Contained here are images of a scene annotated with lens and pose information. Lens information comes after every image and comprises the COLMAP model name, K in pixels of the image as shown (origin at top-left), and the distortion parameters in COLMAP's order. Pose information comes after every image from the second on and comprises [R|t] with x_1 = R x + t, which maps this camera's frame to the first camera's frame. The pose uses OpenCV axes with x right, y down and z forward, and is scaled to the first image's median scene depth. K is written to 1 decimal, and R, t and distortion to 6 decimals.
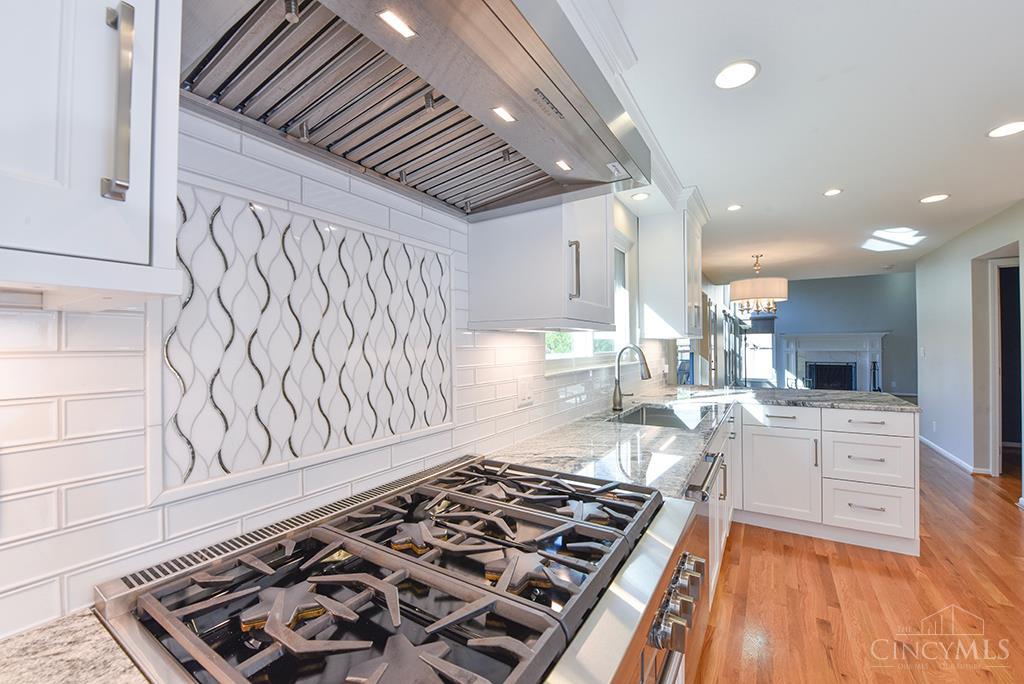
lens RADIAL K [[410.0, 0, 512.4], [0, 410.0, 341.9], [0, 0, 1]] dist [-0.013802, -0.001760]
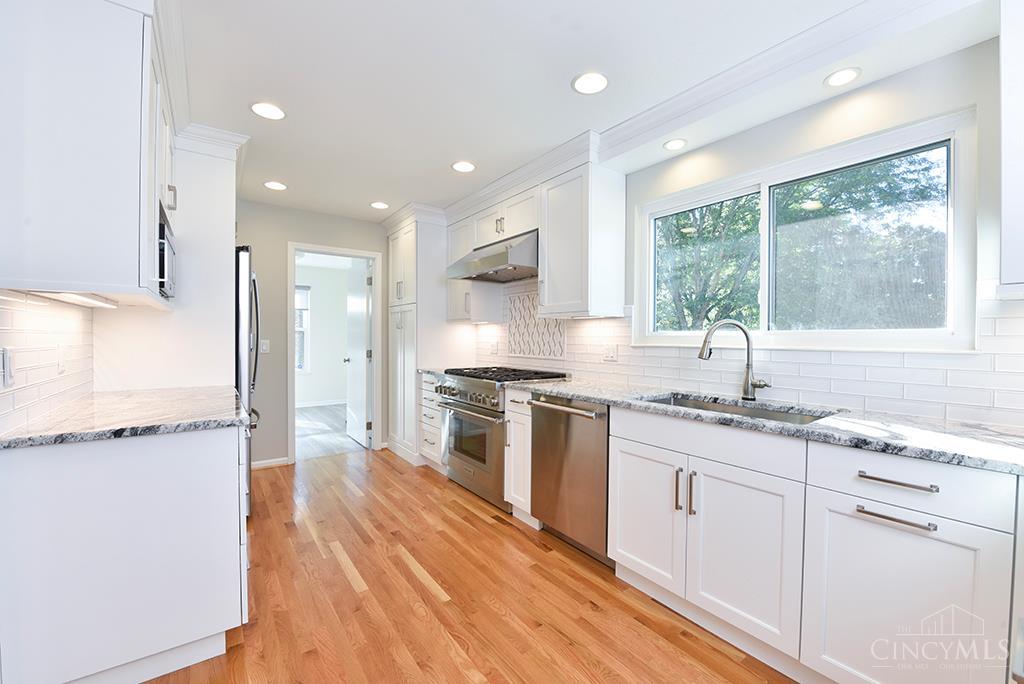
lens RADIAL K [[410.0, 0, 514.5], [0, 410.0, 345.1], [0, 0, 1]] dist [-0.013802, -0.001760]
pose [[-0.363431, 0.023233, -0.931331, 1.163241], [0.010214, 0.999728, 0.020954, 0.034631], [0.931565, -0.001898, -0.363570, 0.836120]]
